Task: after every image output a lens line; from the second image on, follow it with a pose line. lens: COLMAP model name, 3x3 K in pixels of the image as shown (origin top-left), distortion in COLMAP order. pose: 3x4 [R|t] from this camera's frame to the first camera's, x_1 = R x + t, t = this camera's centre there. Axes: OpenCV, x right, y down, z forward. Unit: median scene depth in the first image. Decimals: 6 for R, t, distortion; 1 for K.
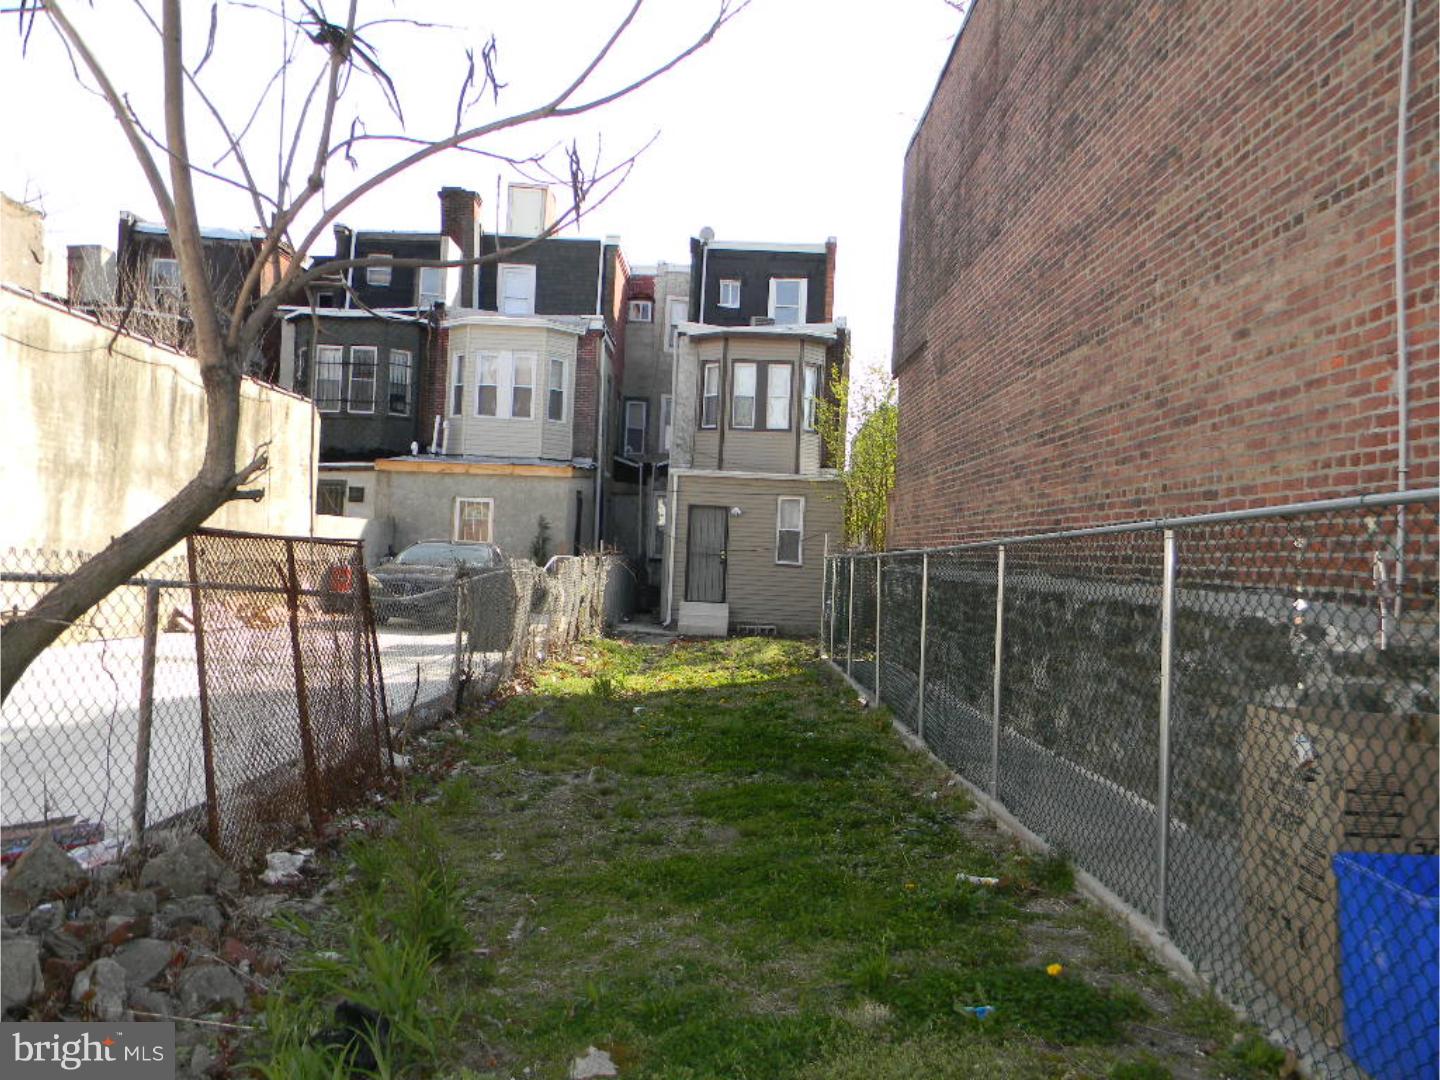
lens RADIAL K [[1148.3, 0, 722.6], [0, 1148.3, 541.0], [0, 0, 1]] dist [0.000657, -0.002413]
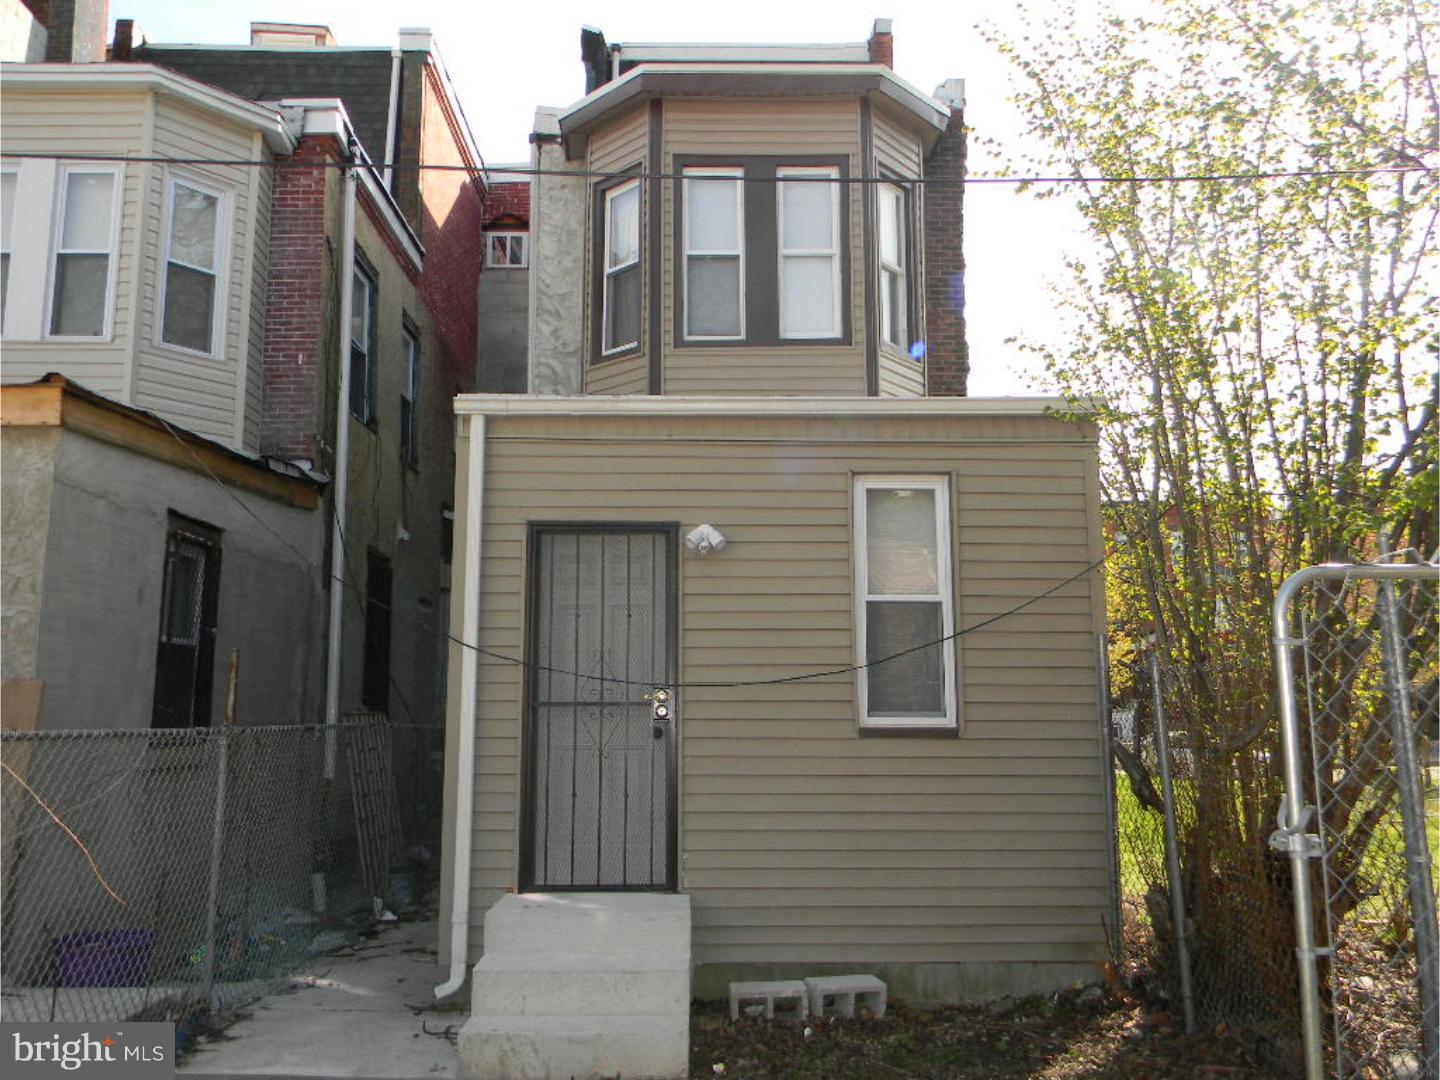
lens RADIAL K [[1148.3, 0, 722.6], [0, 1148.3, 541.0], [0, 0, 1]] dist [0.000657, -0.002413]
pose [[0.998624, -0.042234, 0.031092, 0.022656], [0.046139, 0.989355, -0.138016, 0.037048], [-0.024932, 0.139260, 0.989942, 2.188546]]
